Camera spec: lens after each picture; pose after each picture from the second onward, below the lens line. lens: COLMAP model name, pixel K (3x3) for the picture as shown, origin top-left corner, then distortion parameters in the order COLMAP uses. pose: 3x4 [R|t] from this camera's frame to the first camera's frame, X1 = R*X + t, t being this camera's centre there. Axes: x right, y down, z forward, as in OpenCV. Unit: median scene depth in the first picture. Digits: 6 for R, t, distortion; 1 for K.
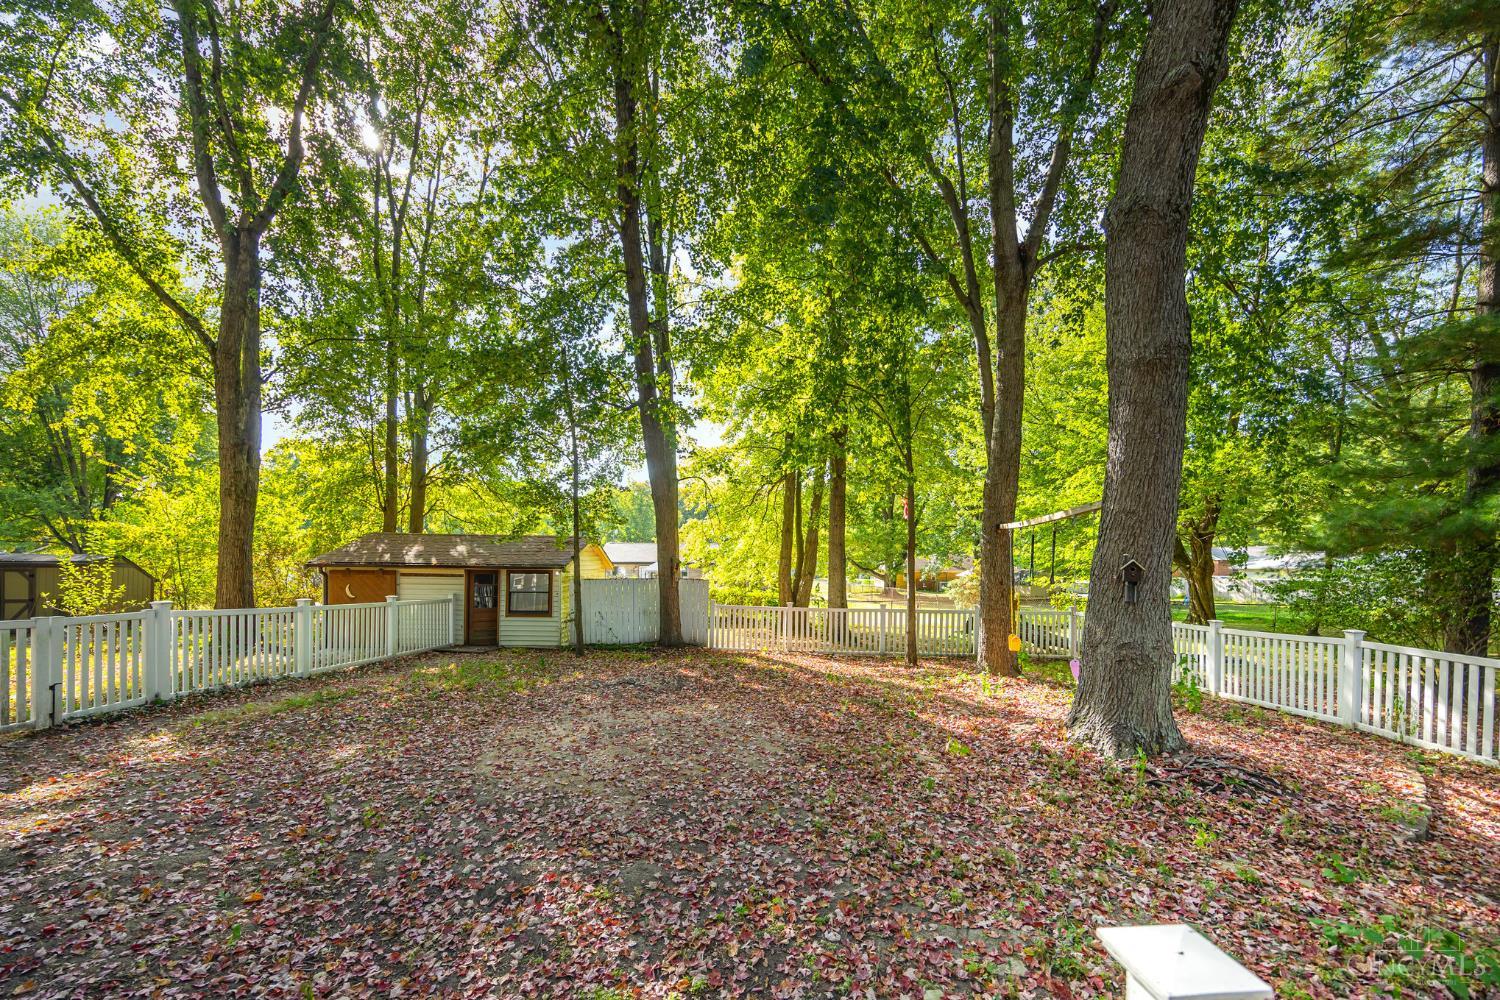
lens RADIAL K [[588.6, 0, 755.1], [0, 588.6, 544.4], [0, 0, 1]] dist [-0.002005, -0.000103]
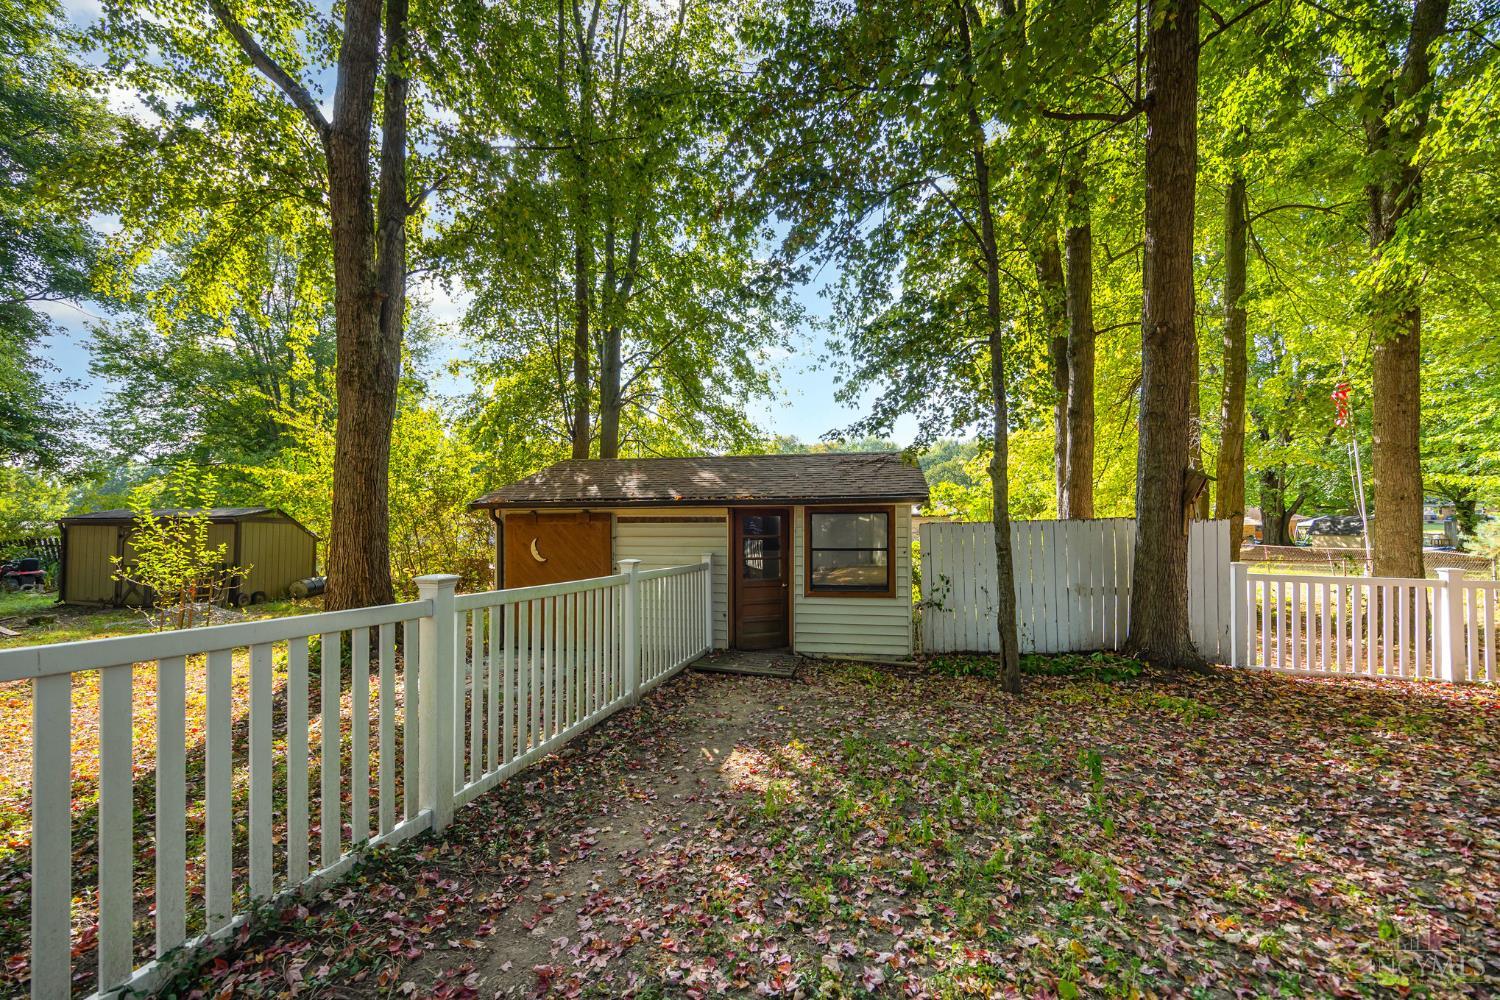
lens RADIAL K [[565.3, 0, 750.0], [0, 565.3, 500.0], [0, 0, 1]] dist [-0.003950, -0.000201]
pose [[0.975179, -0.028881, -0.219526, -0.360088], [0.026013, 0.999534, -0.015944, 0.043738], [0.219885, 0.009838, 0.975476, 0.500350]]
